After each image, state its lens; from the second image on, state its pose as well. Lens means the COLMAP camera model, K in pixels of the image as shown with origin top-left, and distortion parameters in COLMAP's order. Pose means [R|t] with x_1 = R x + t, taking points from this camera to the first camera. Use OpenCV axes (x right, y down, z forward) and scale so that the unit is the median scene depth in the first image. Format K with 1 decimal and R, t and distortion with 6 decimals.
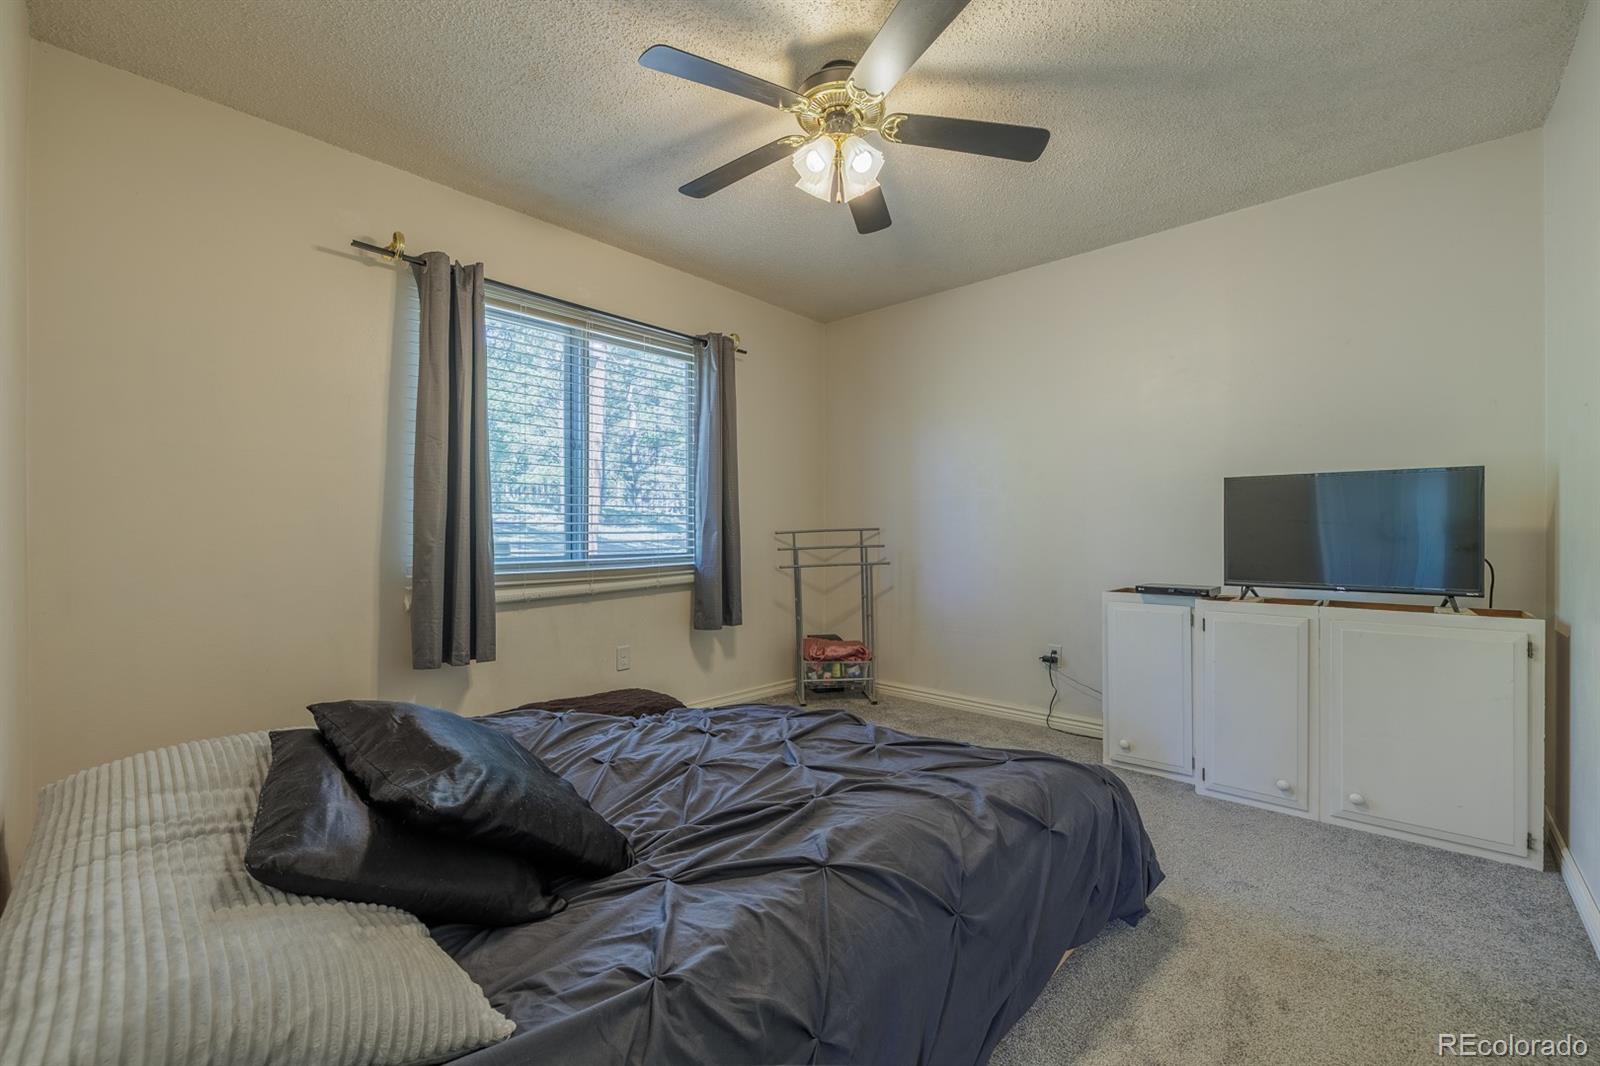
lens RADIAL K [[673.9, 0, 796.5], [0, 673.9, 532.6], [0, 0, 1]] dist [-0.001687, -0.000641]
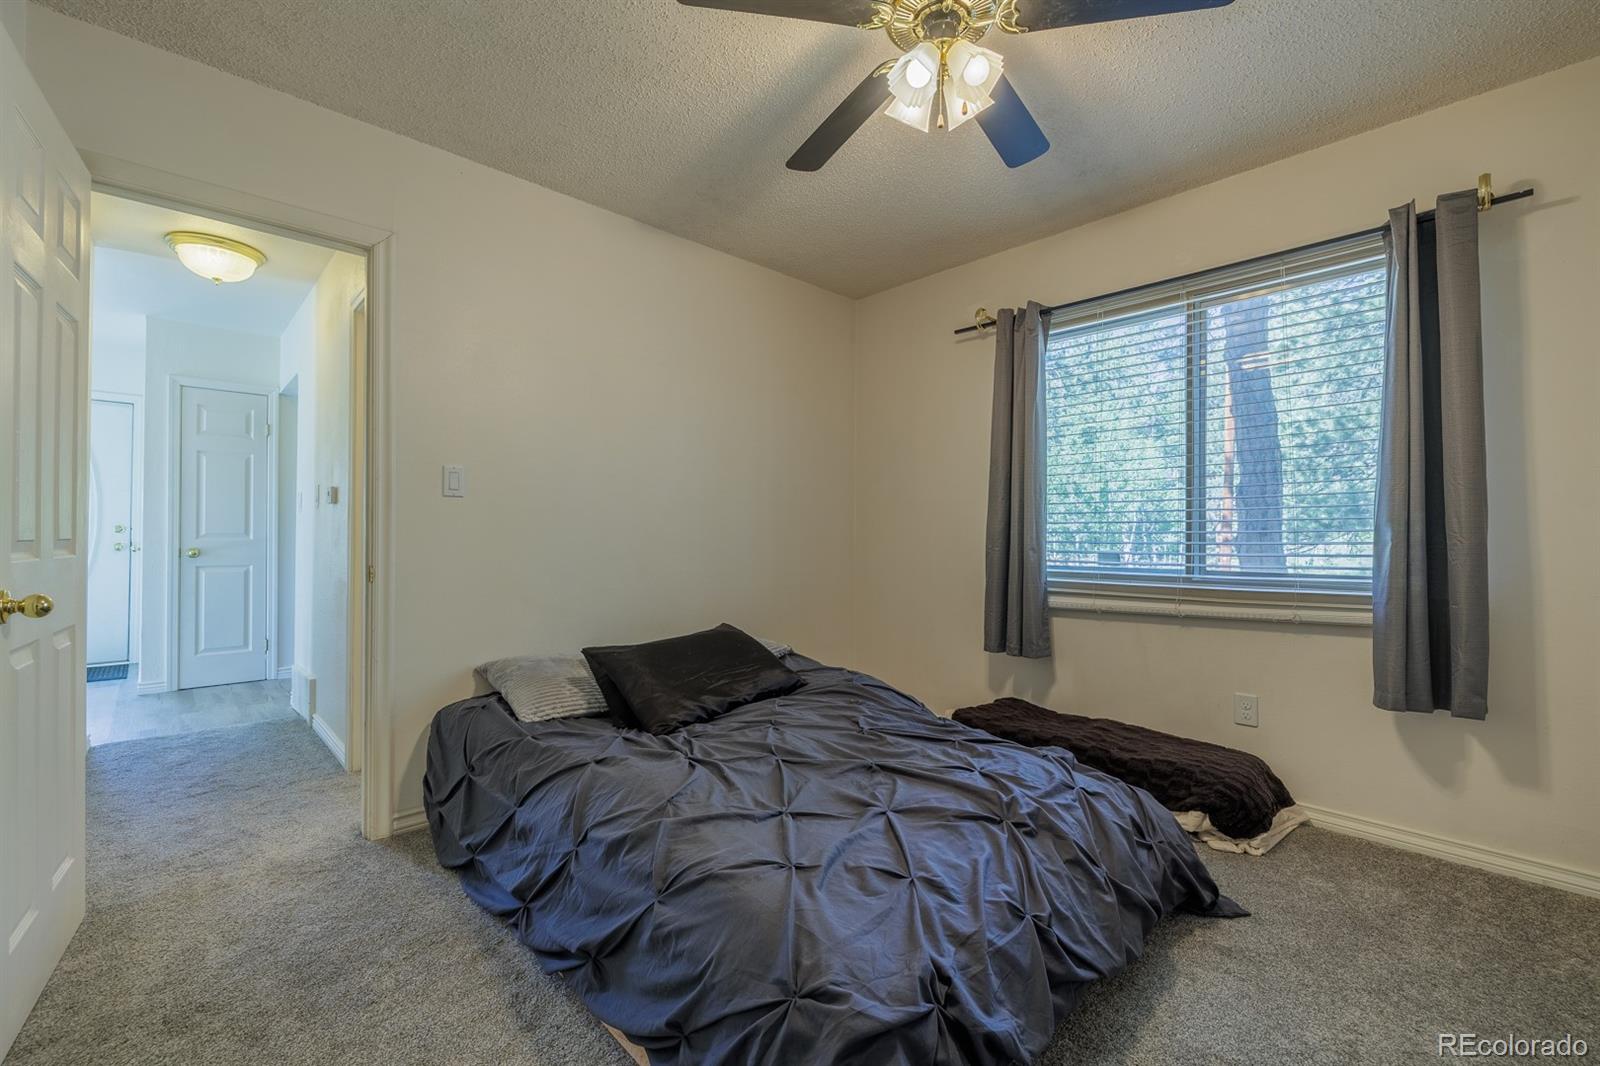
lens RADIAL K [[673.9, 0, 796.5], [0, 673.9, 532.6], [0, 0, 1]] dist [-0.001687, -0.000641]
pose [[-0.062871, -0.008828, -0.997983, 0.603430], [-0.007982, 0.999933, -0.008343, -0.002139], [0.997990, 0.007441, -0.062937, 0.617936]]
